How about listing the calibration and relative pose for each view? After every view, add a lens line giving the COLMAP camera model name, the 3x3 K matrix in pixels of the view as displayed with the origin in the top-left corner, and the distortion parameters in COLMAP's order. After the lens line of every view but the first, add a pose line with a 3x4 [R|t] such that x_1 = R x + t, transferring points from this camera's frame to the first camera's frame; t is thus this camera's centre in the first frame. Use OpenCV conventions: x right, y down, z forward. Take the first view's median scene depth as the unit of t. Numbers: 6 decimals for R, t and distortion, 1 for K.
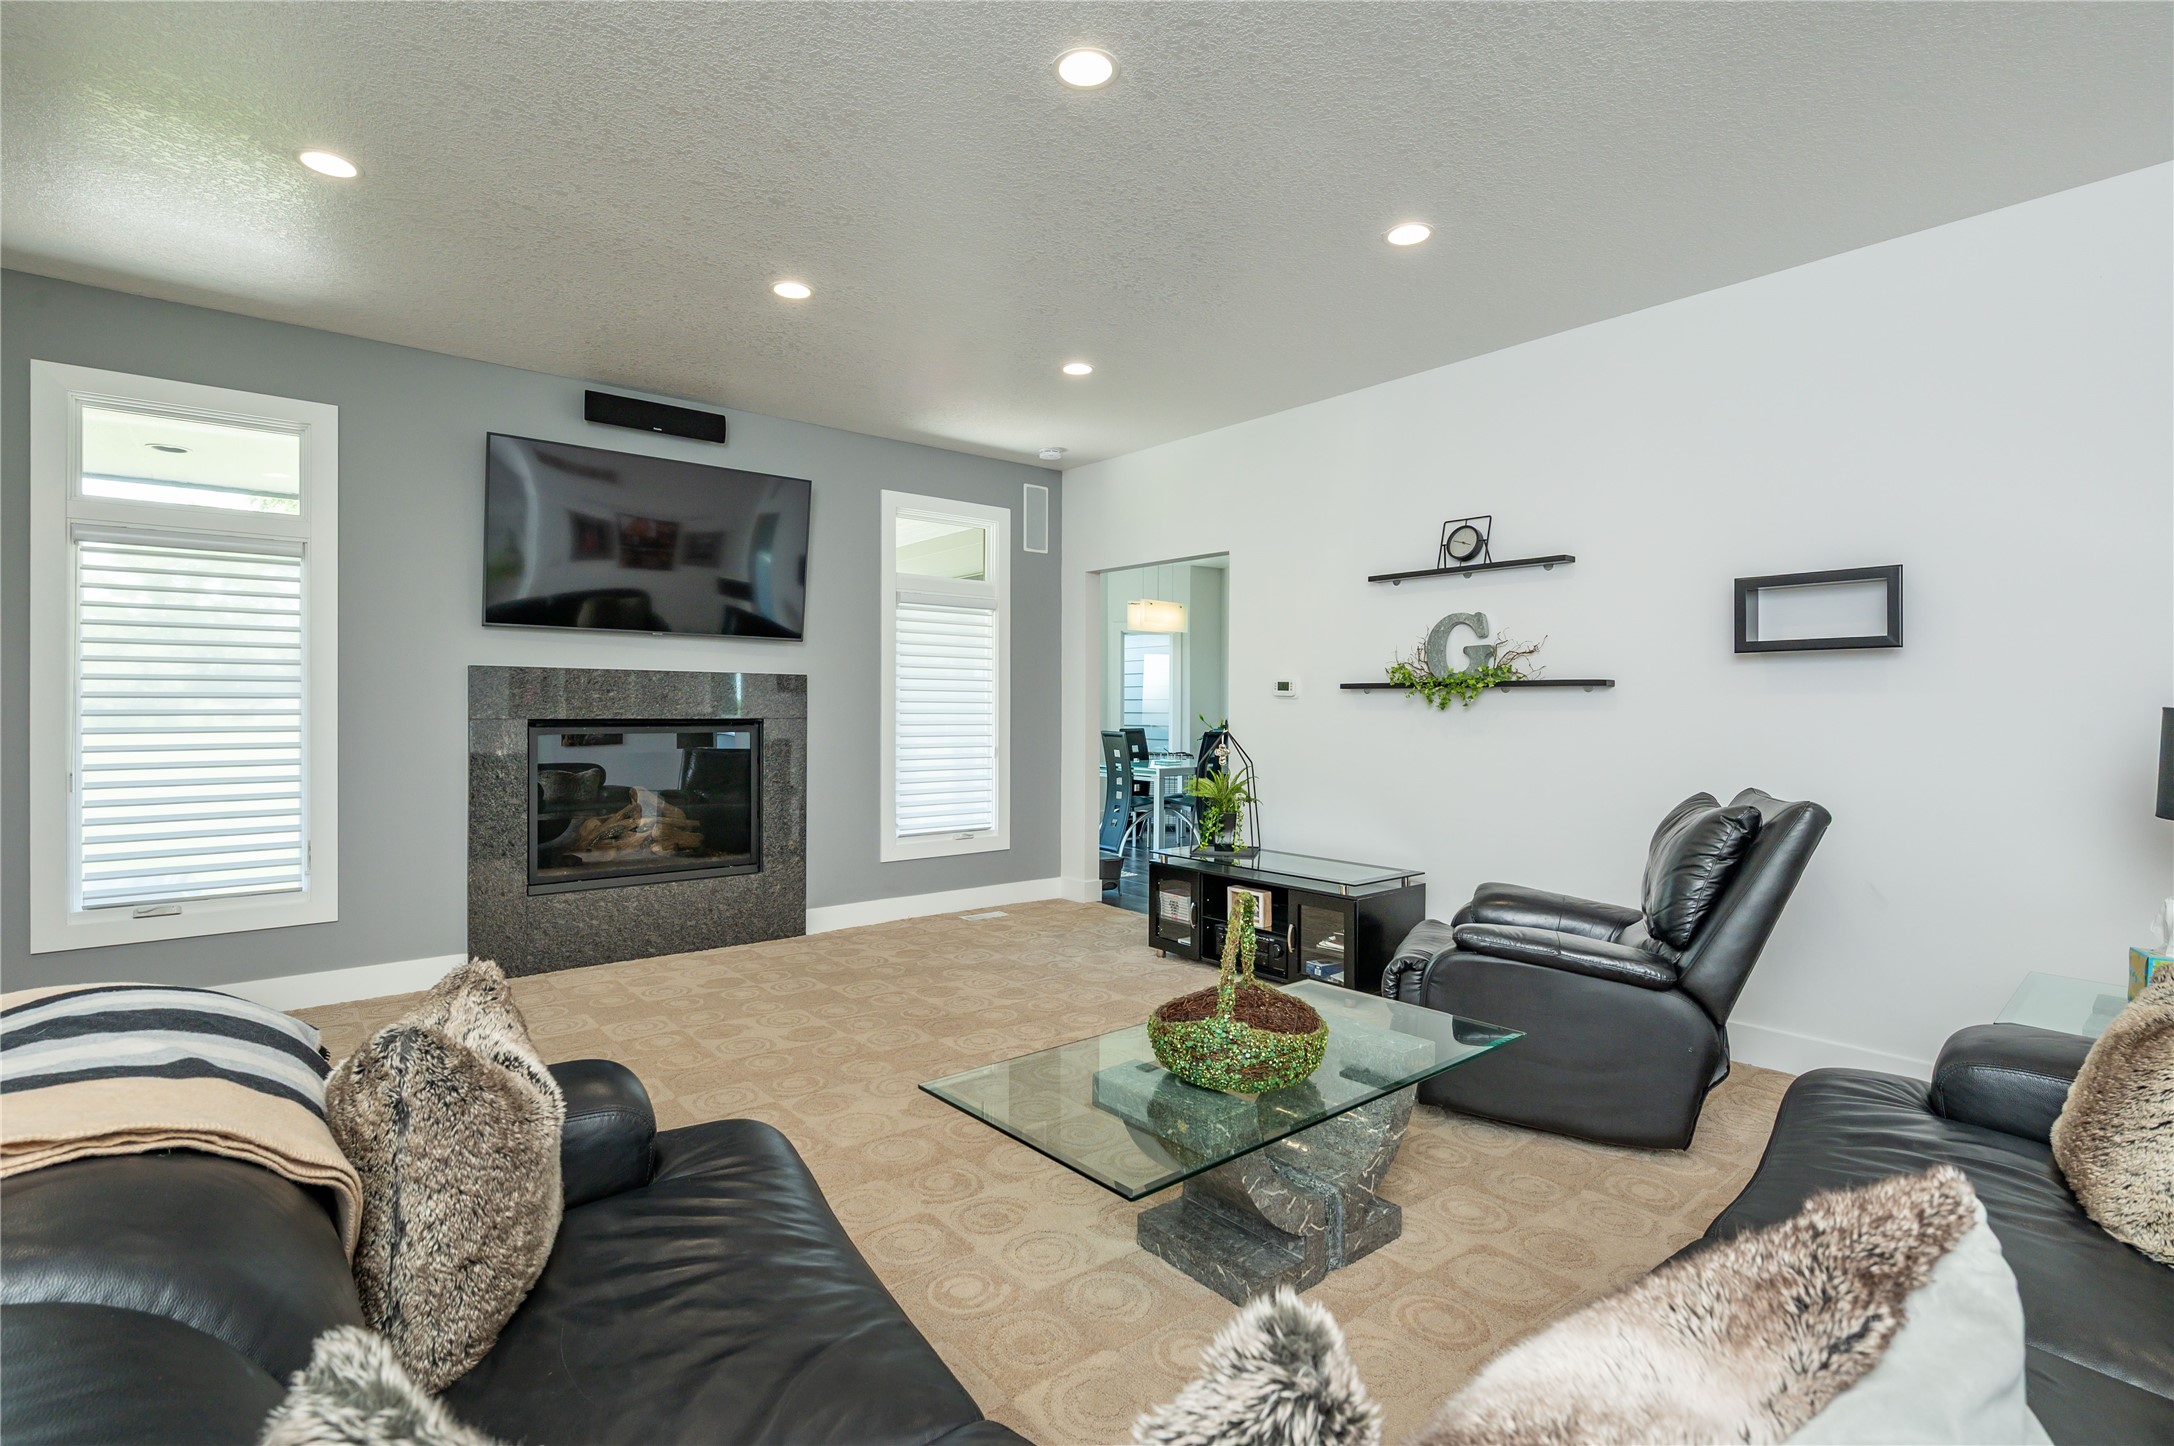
lens RADIAL K [[1014.2, 0, 1087.2], [0, 1014.2, 720.1], [0, 0, 1]] dist [-0.001248, 0.000090]
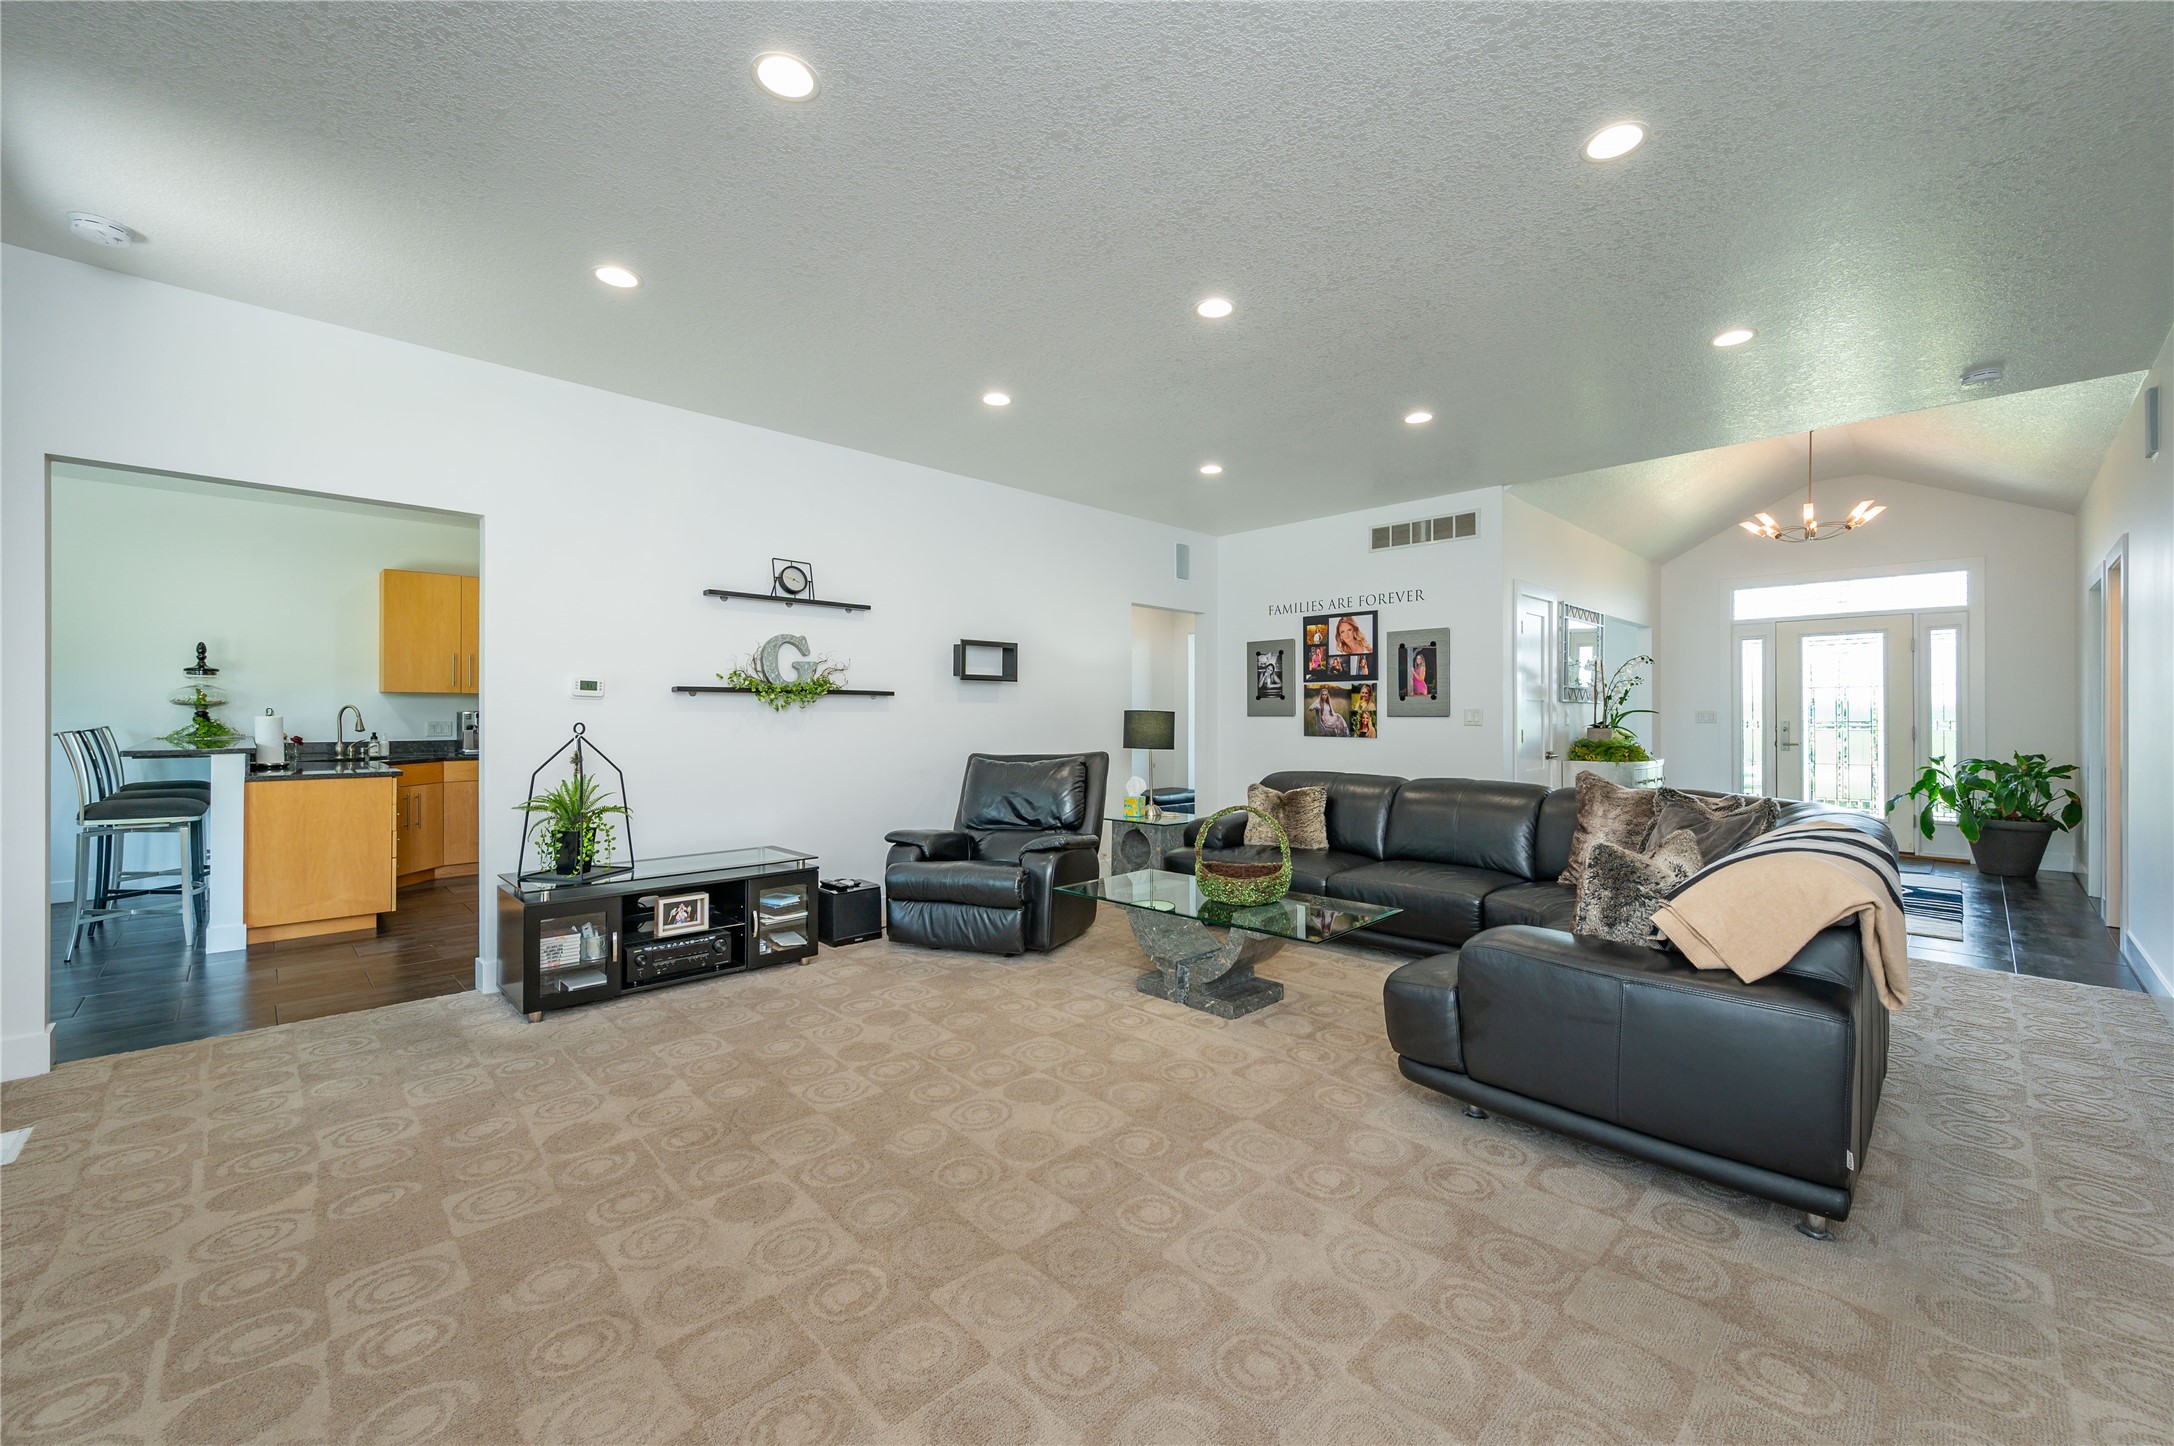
lens RADIAL K [[867.5, 0, 1089.9], [0, 867.5, 713.5], [0, 0, 1]] dist [-0.002843, -0.000139]
pose [[-0.082775, -0.006652, 0.996546, -0.735641], [0.006115, 0.999956, 0.007183, -0.012075], [-0.996550, 0.006689, -0.082730, 0.710426]]
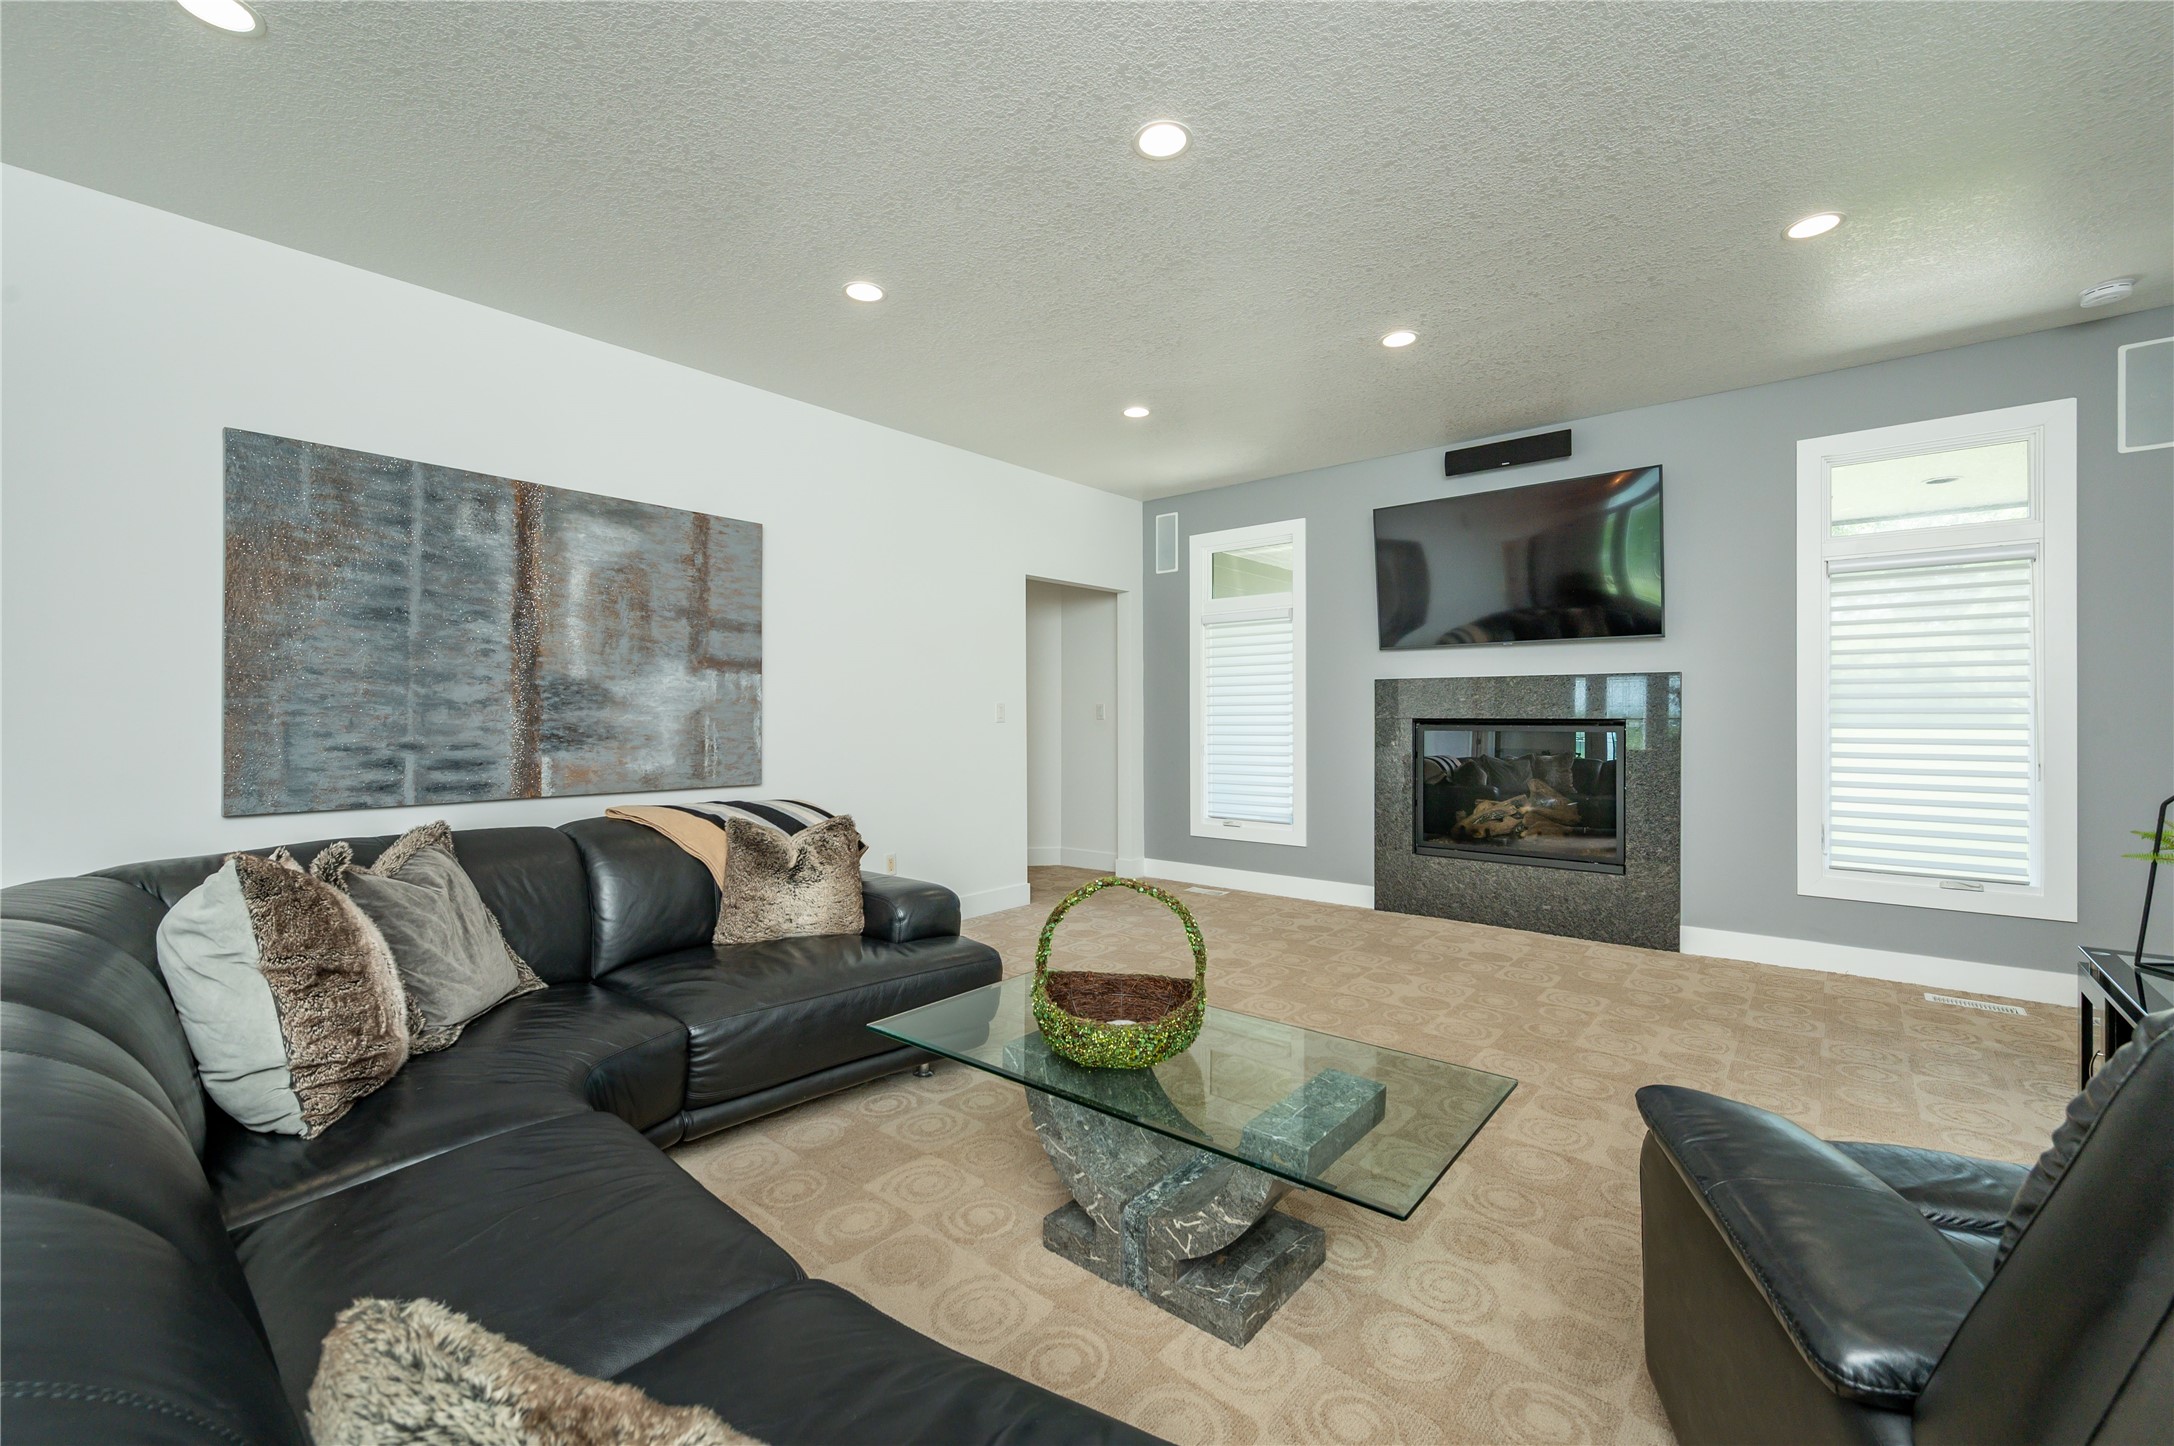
lens RADIAL K [[892.4, 0, 1090.8], [0, 892.4, 715.4], [0, 0, 1]] dist [0.001161, 0.000109]
pose [[0.184175, -0.003395, -0.982888, 0.527647], [-0.006453, 0.999968, -0.004664, 0.003717], [0.982872, 0.007201, 0.184147, 0.398751]]
